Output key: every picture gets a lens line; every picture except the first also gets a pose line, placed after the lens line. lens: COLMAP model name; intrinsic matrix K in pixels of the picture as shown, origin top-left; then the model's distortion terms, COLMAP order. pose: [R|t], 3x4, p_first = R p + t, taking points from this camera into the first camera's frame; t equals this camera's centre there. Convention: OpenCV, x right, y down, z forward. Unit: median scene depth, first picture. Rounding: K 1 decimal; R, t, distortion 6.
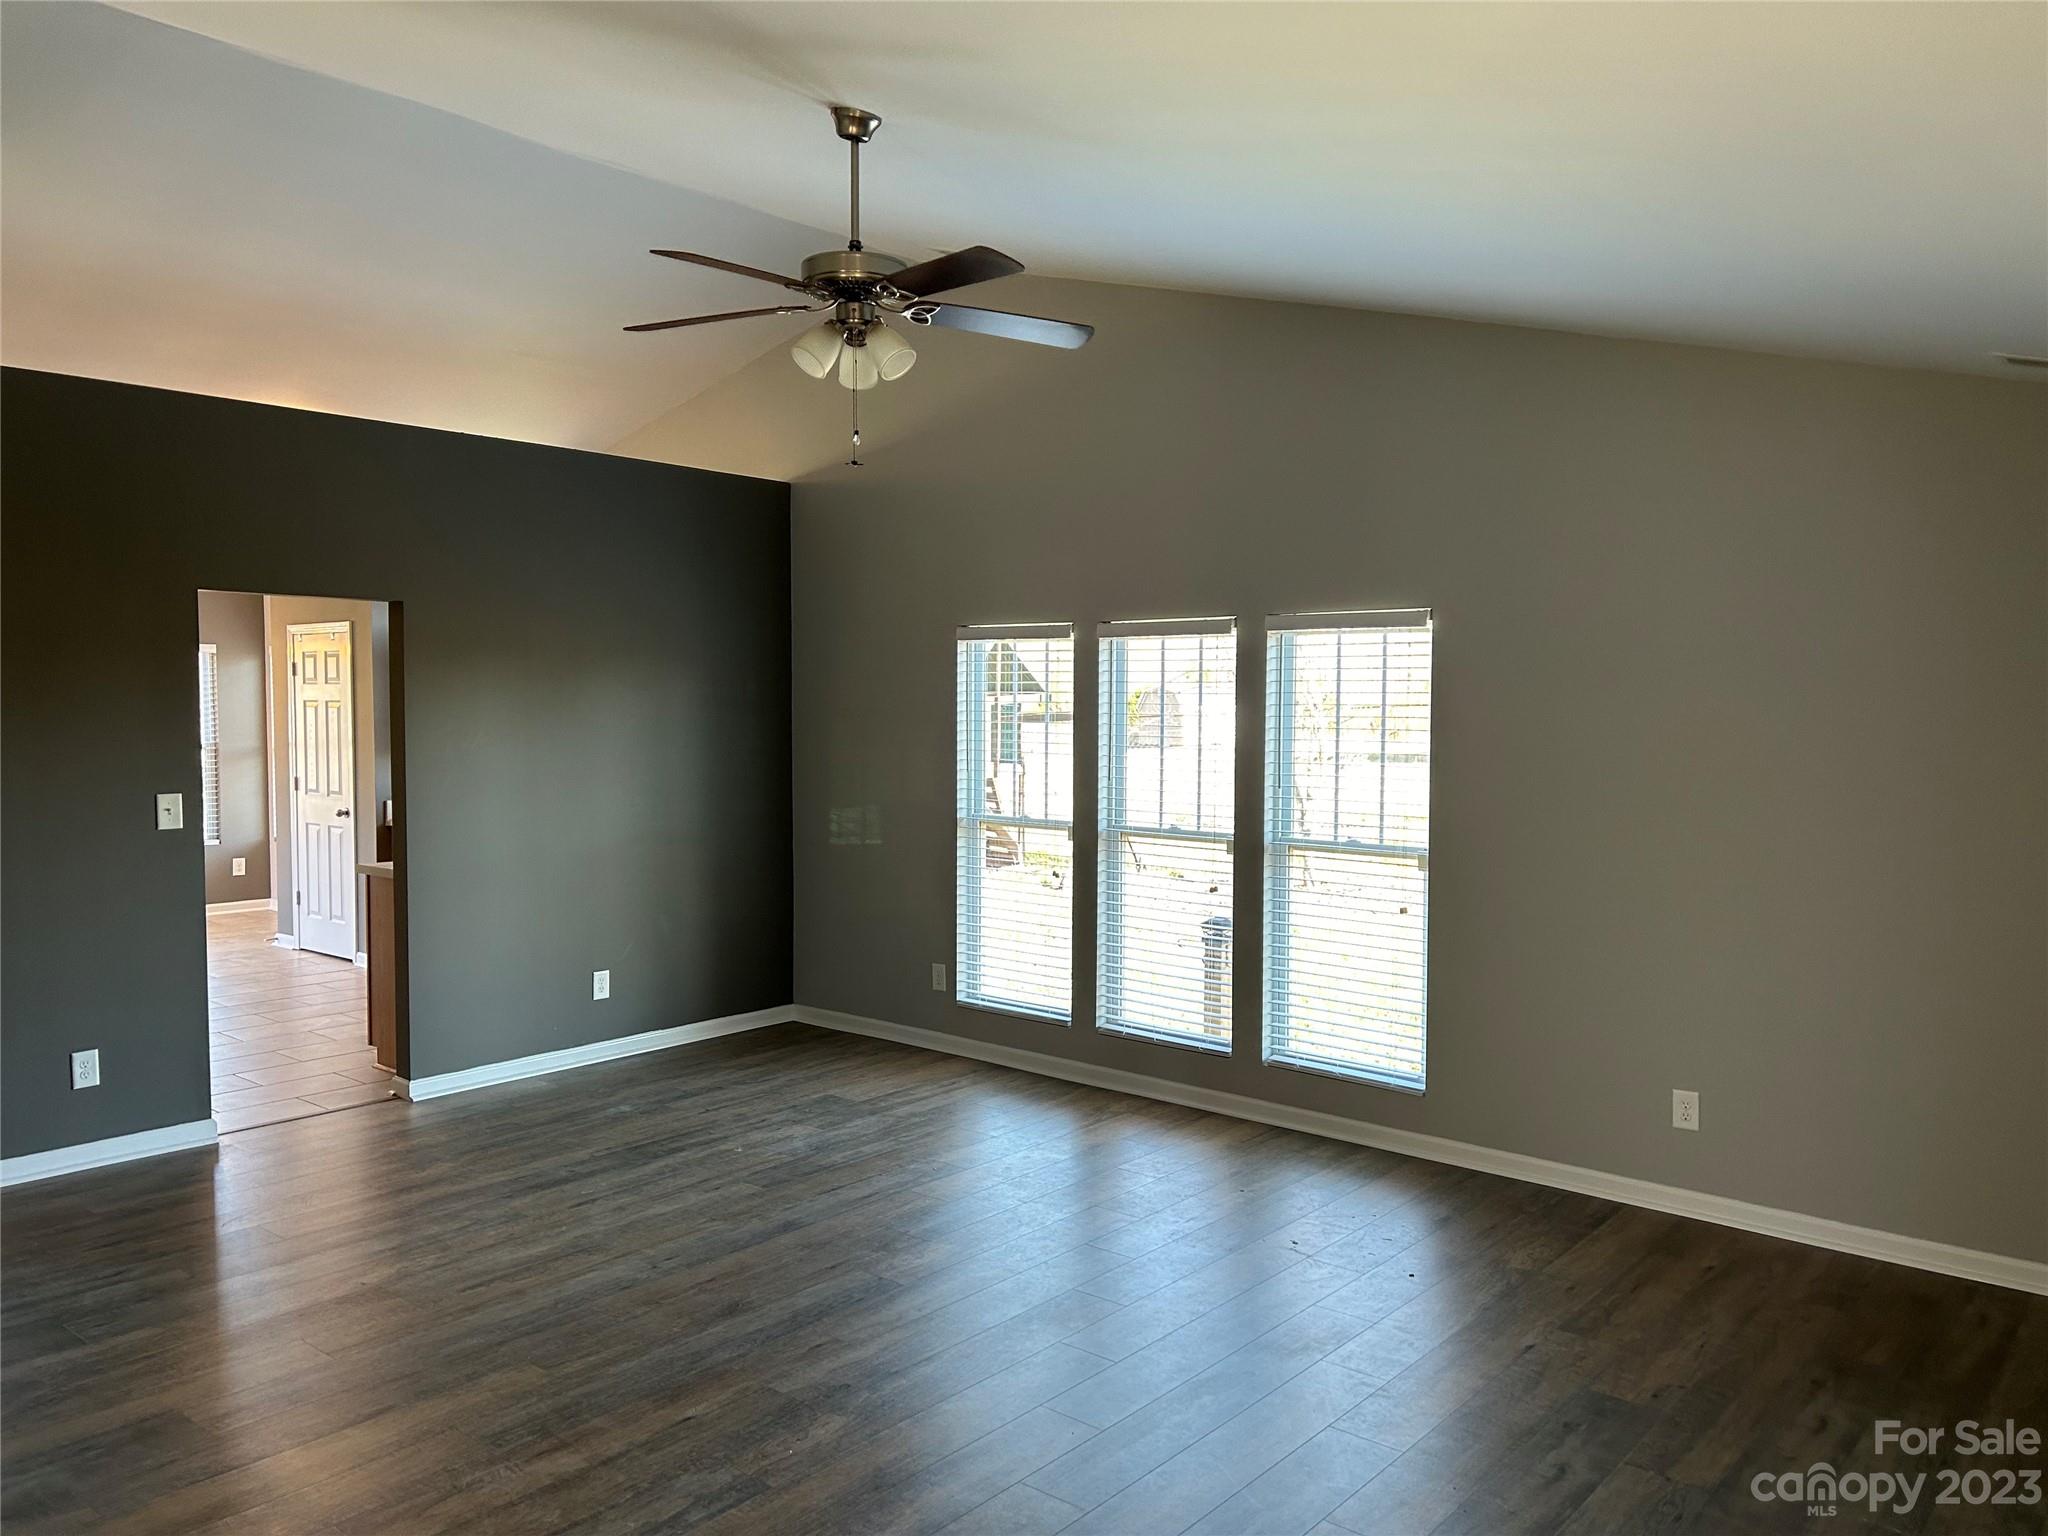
lens RADIAL K [[1539.4, 0, 1024.0], [0, 1539.4, 768.0], [0, 0, 1]] dist [0.008537, 0.001291]
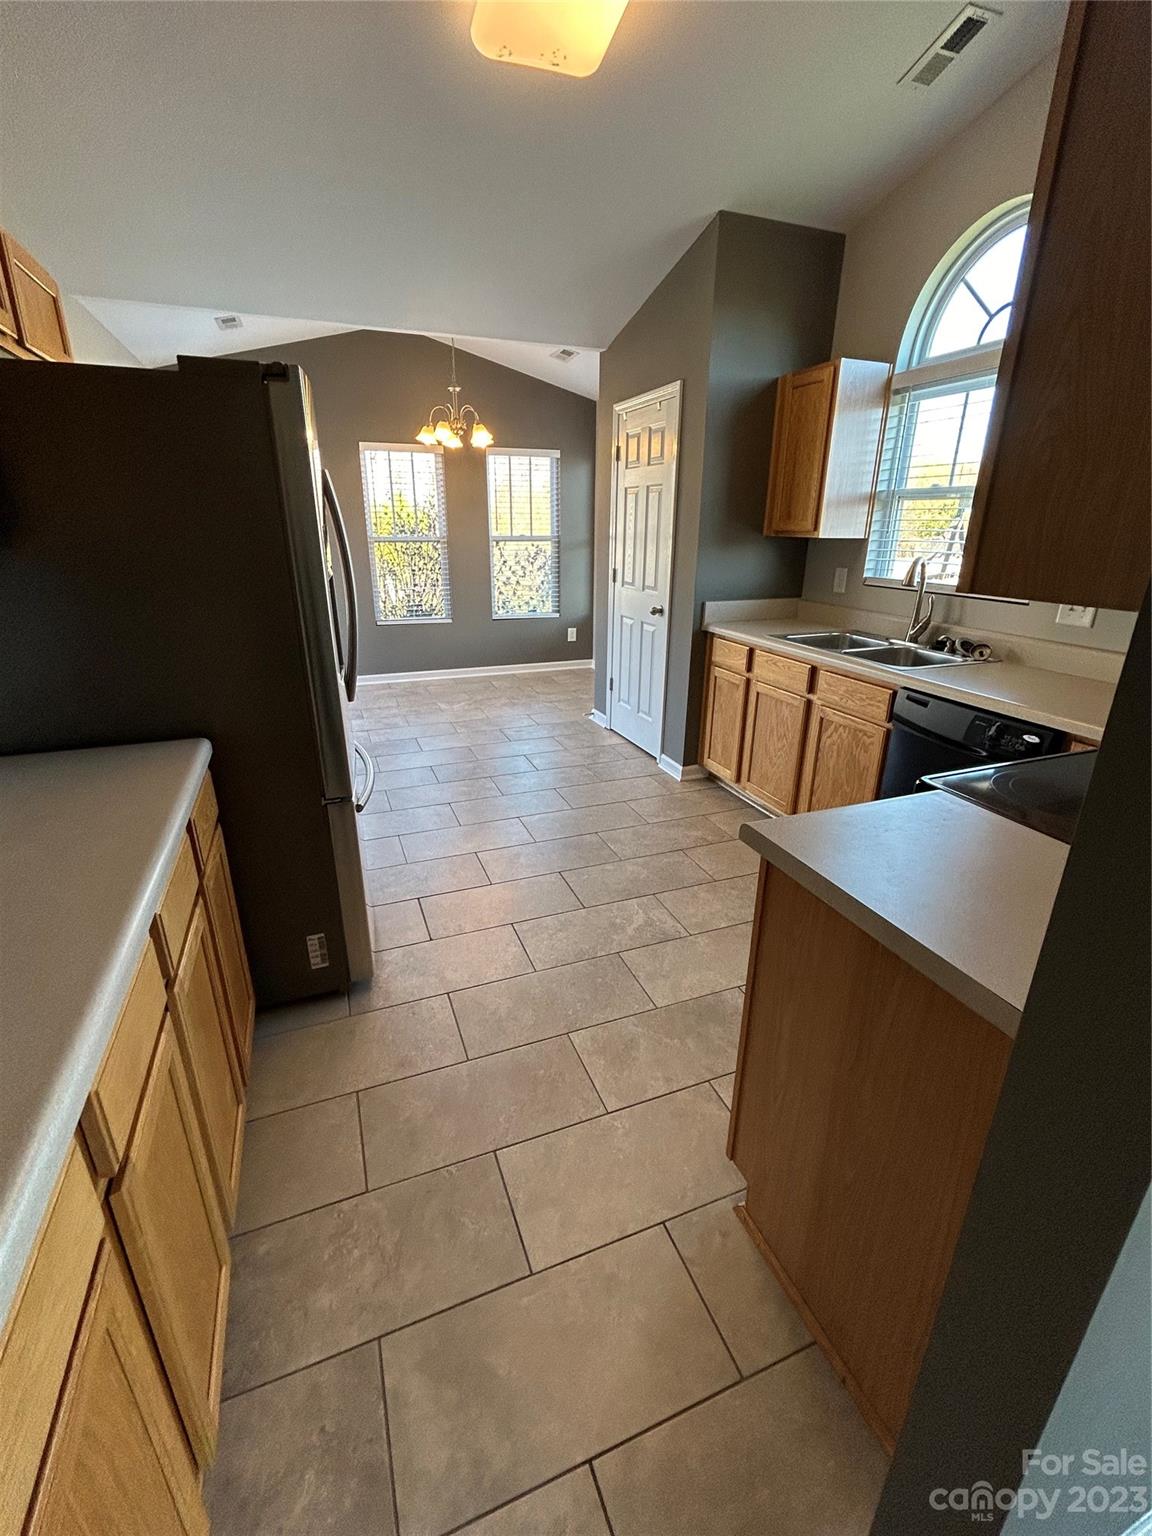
lens RADIAL K [[665.6, 0, 576.0], [0, 665.6, 768.0], [0, 0, 1]] dist [-0.002452, -0.000133]
pose [[0.880630, 0.170261, -0.442157, -0.278819], [-0.029248, 0.950959, 0.307932, -0.003617], [0.472901, -0.258242, 0.842422, 0.586393]]
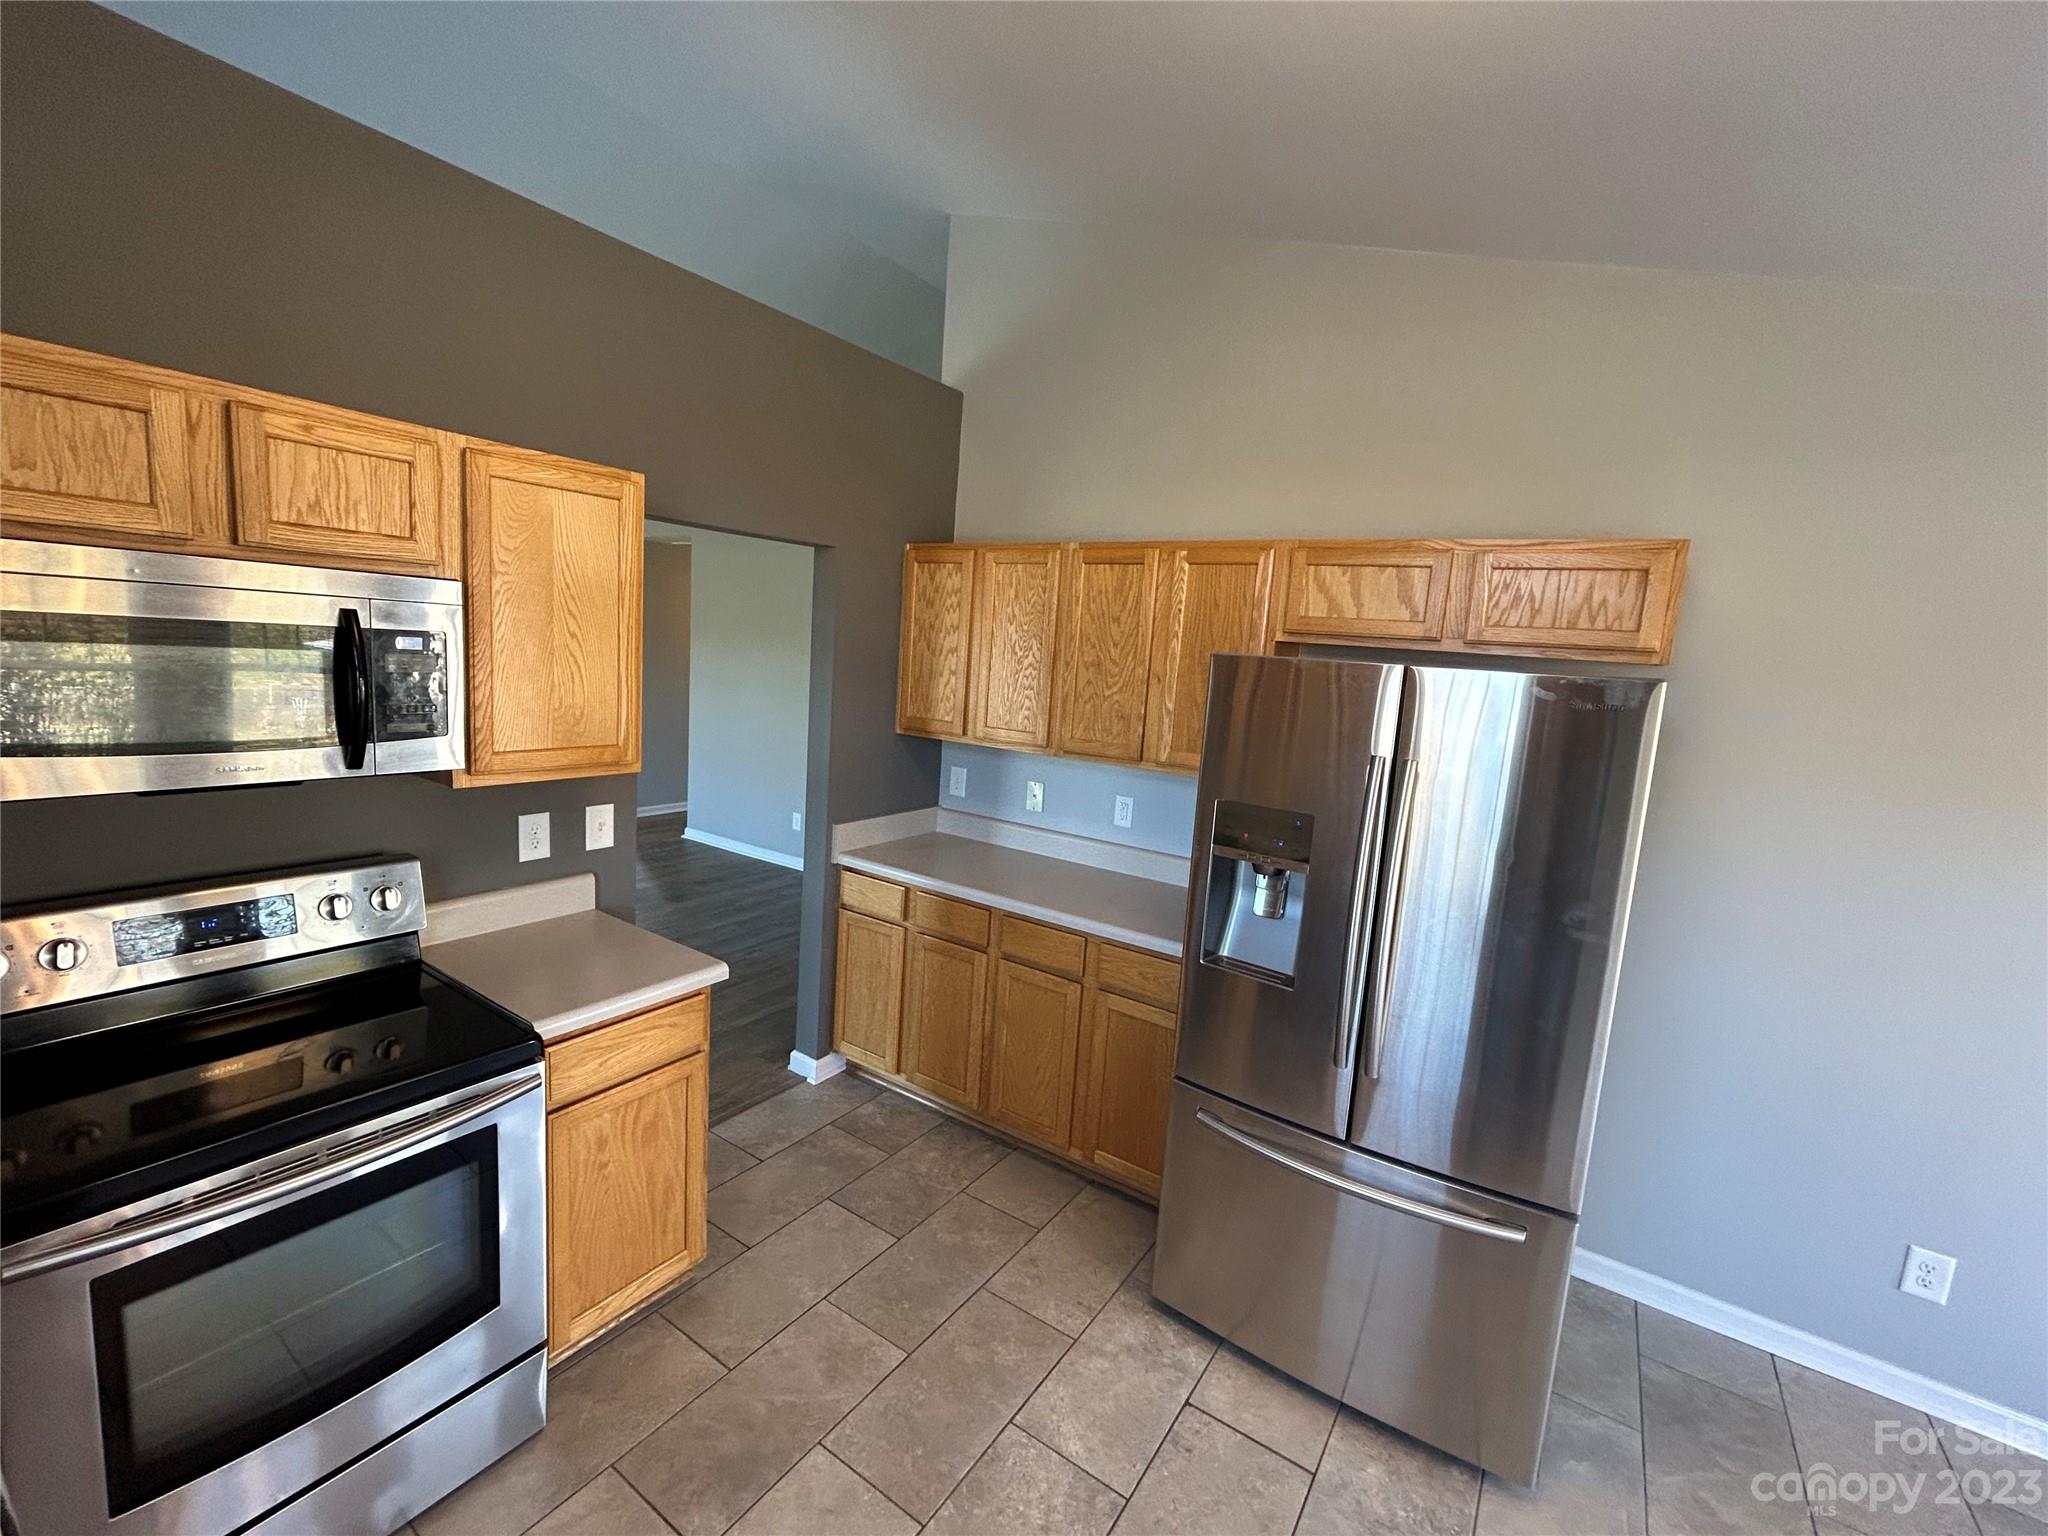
lens RADIAL K [[876.8, 0, 1013.9], [0, 876.8, 766.2], [0, 0, 1]] dist [0.003969, 0.000352]
pose [[-0.992069, -0.052473, -0.114222, -0.351466], [-0.073698, 0.978939, 0.190386, -0.054687], [0.101826, 0.197294, -0.975042, 0.931998]]
